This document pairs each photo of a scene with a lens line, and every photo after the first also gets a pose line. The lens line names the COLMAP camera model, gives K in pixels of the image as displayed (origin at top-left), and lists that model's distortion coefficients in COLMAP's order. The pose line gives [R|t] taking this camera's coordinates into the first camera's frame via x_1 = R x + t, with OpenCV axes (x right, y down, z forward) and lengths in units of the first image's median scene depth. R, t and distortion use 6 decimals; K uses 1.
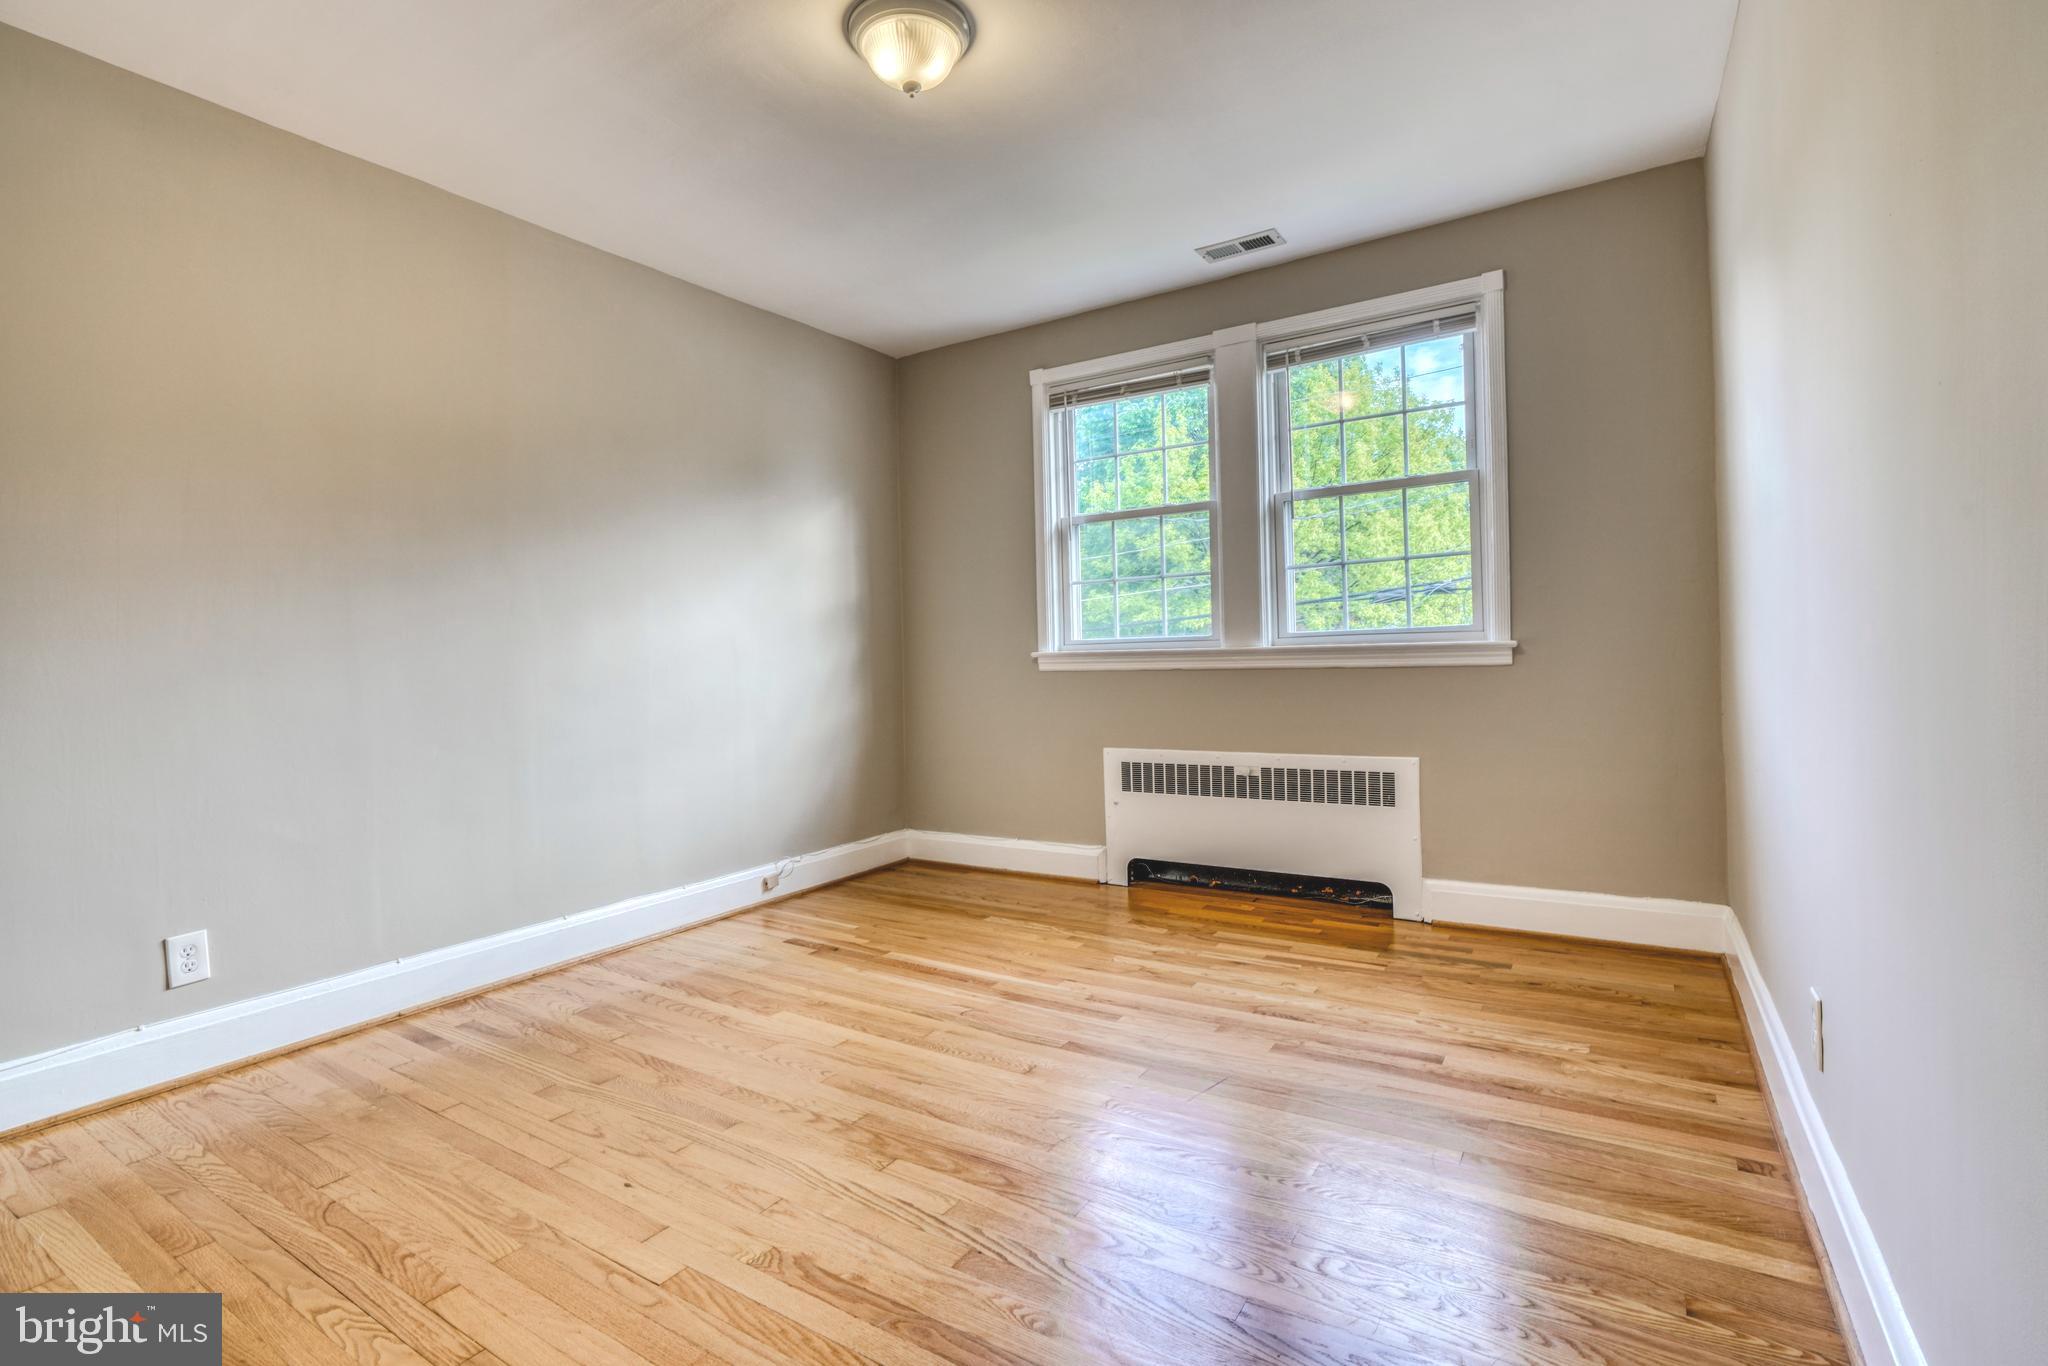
lens RADIAL K [[933.5, 0, 1021.8], [0, 933.5, 673.7], [0, 0, 1]] dist [-0.001730, 0.000450]
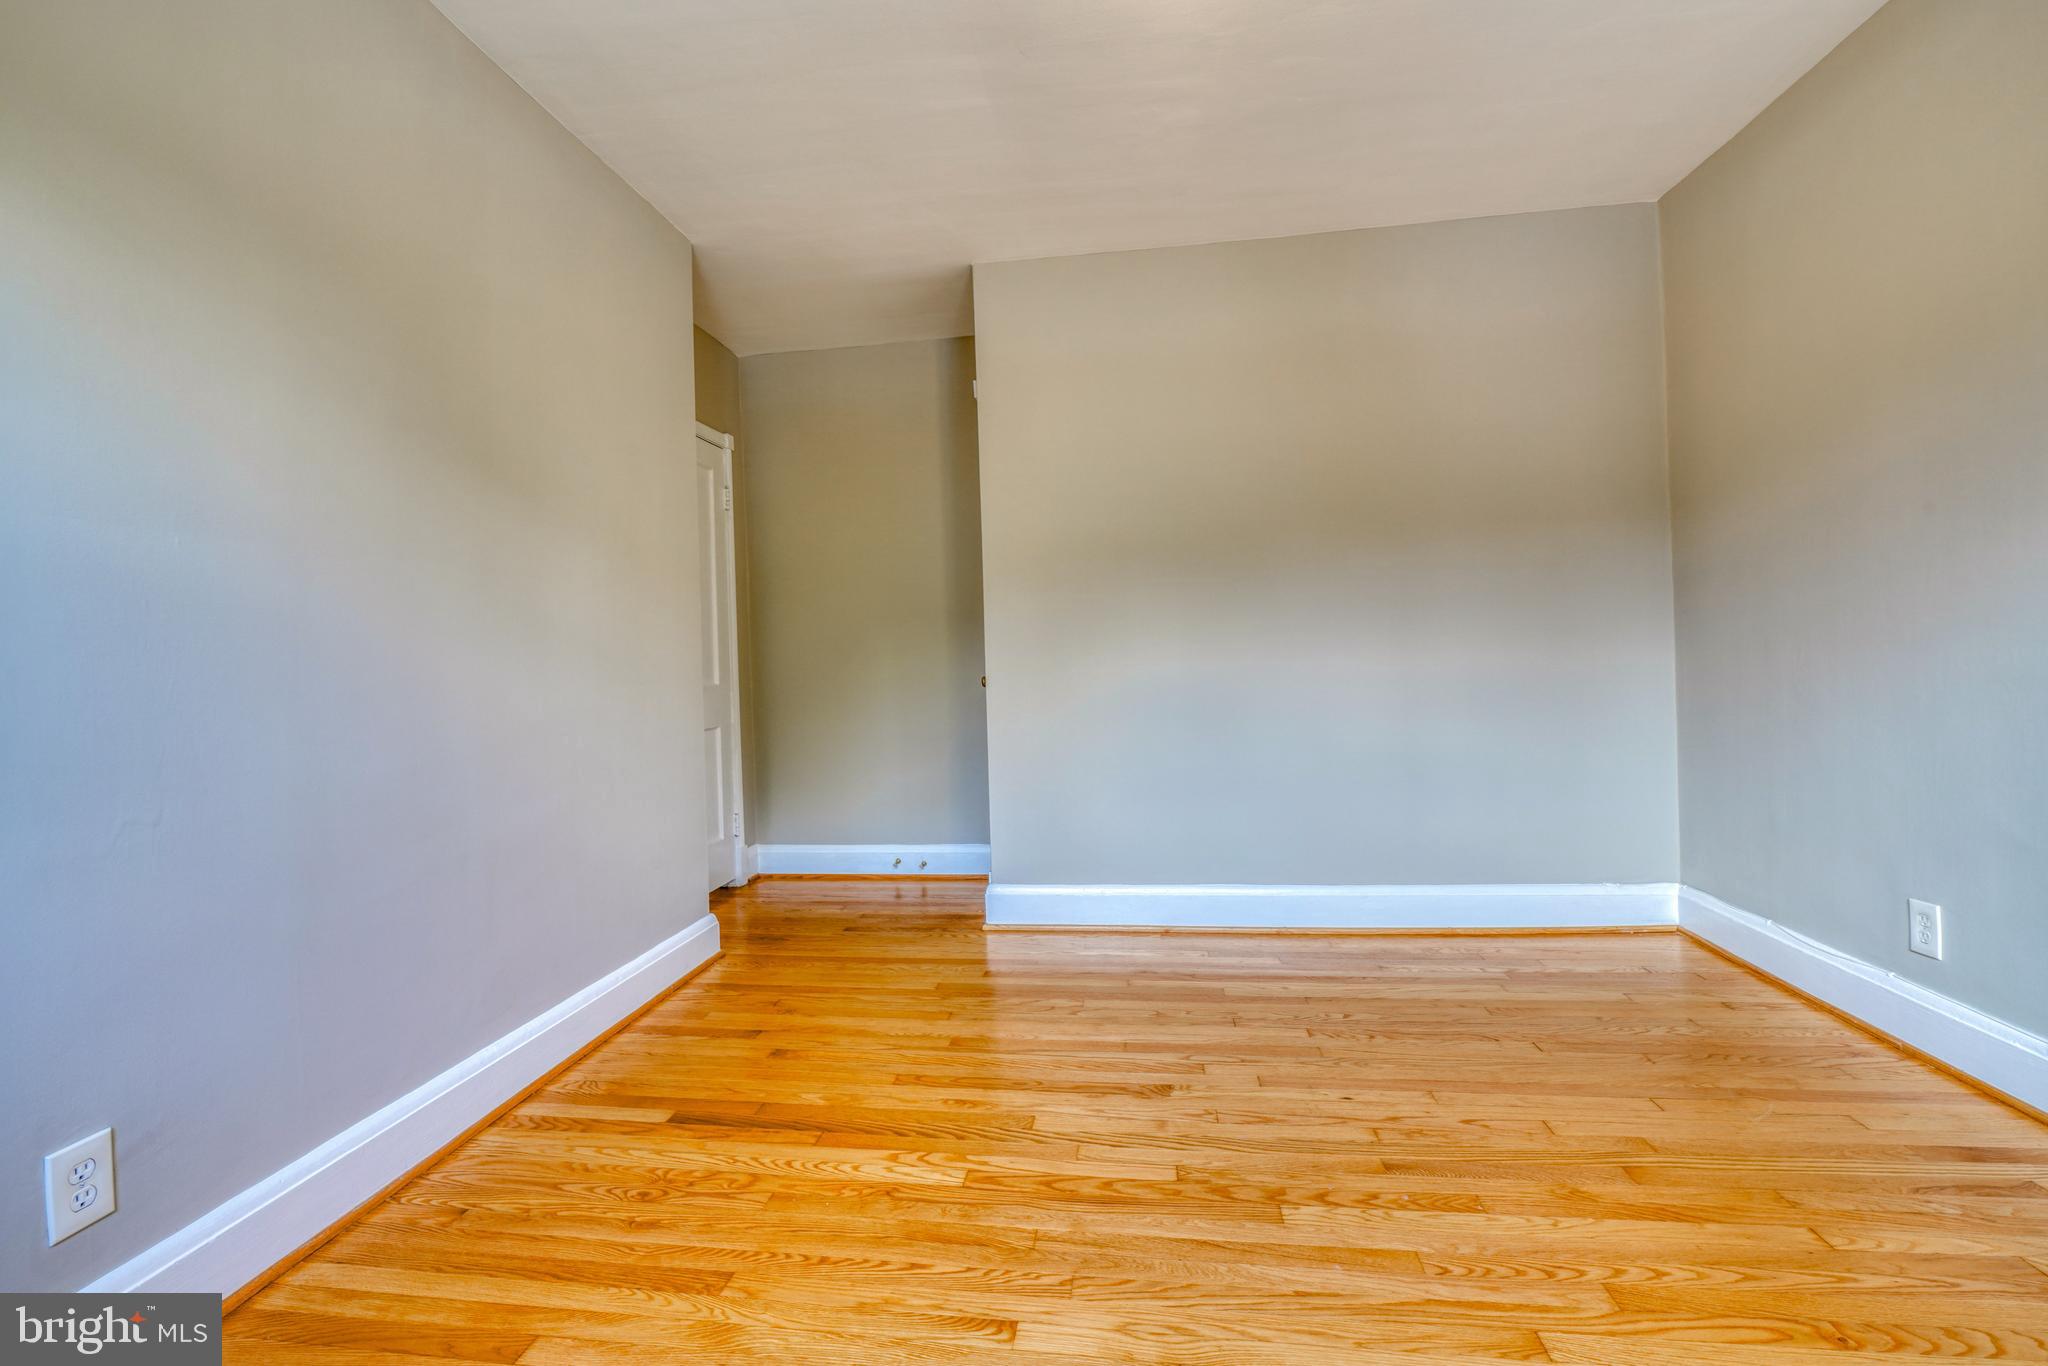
lens RADIAL K [[933.5, 0, 1021.8], [0, 933.5, 673.7], [0, 0, 1]] dist [-0.001730, 0.000450]
pose [[-0.906717, 0.062050, -0.417151, 0.101845], [0.047745, 0.997861, 0.044650, -0.012261], [0.419029, 0.020568, -0.907740, 0.484852]]
